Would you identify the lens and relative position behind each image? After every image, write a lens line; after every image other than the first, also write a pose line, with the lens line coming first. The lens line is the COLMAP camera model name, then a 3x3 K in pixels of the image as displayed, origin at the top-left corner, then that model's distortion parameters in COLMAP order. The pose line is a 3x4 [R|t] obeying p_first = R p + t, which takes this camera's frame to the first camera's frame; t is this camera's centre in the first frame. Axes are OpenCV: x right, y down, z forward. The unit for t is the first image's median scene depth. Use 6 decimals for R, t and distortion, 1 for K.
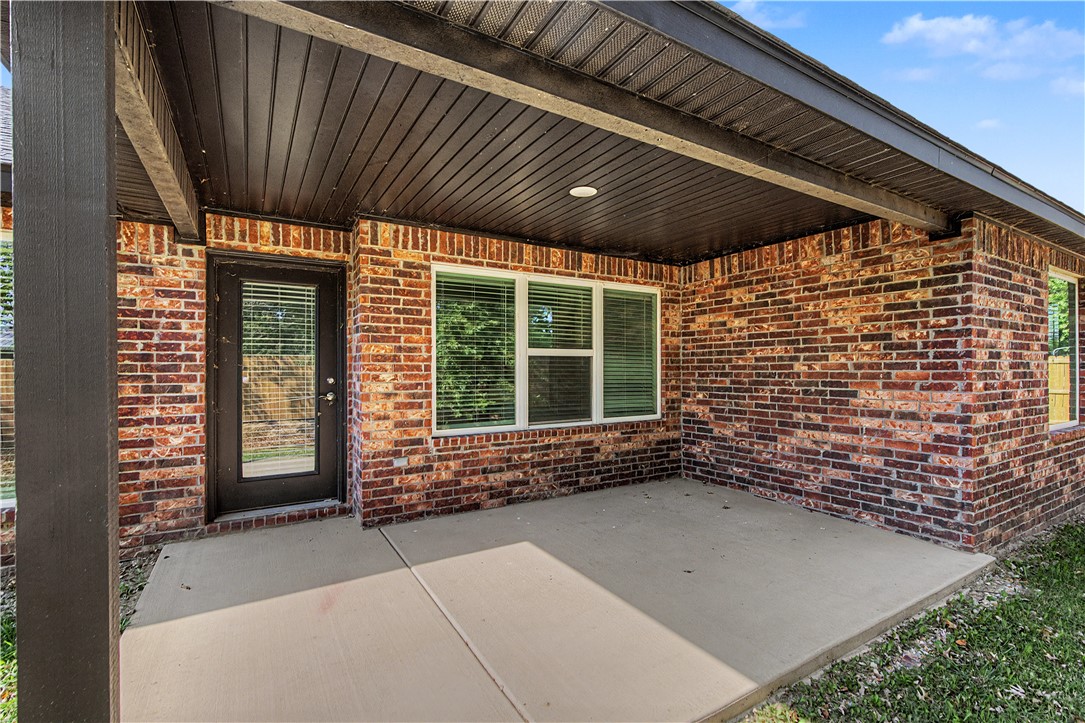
lens RADIAL K [[497.6, 0, 540.4], [0, 497.6, 363.3], [0, 0, 1]] dist [0.005893, -0.001037]
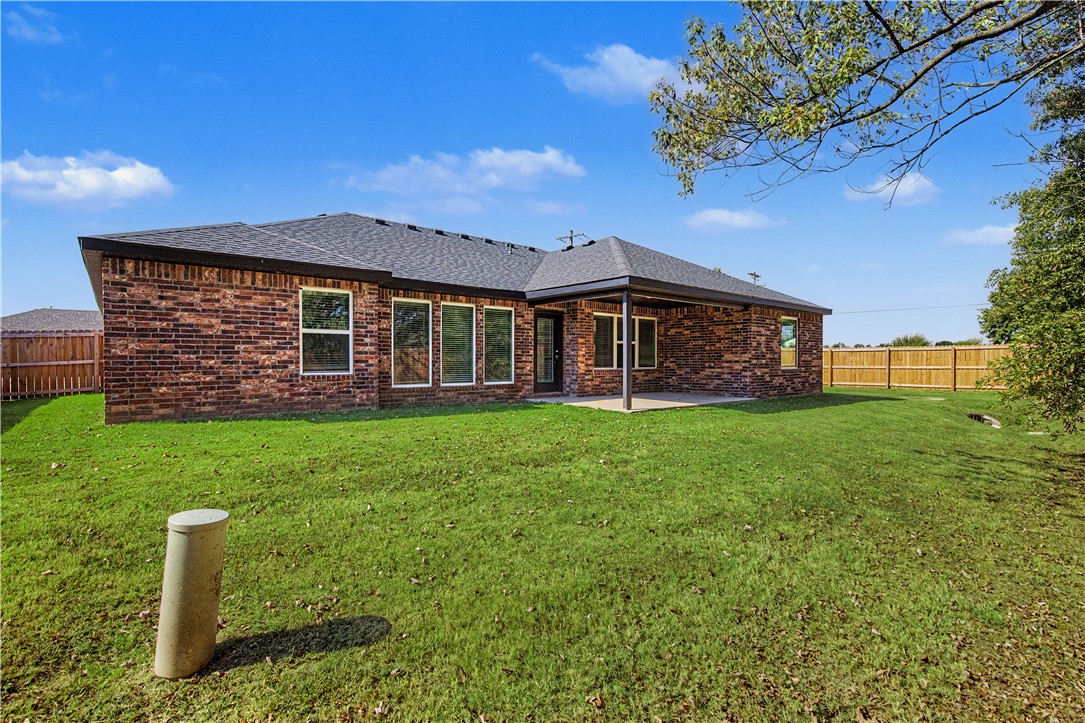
lens RADIAL K [[497.6, 0, 545.6], [0, 497.6, 362.2], [0, 0, 1]] dist [0.005893, -0.001037]
pose [[0.987328, 0.002165, 0.158678, -0.982825], [-0.003720, 0.999948, 0.009503, 0.074352], [-0.158650, -0.009973, 0.987285, -1.938720]]
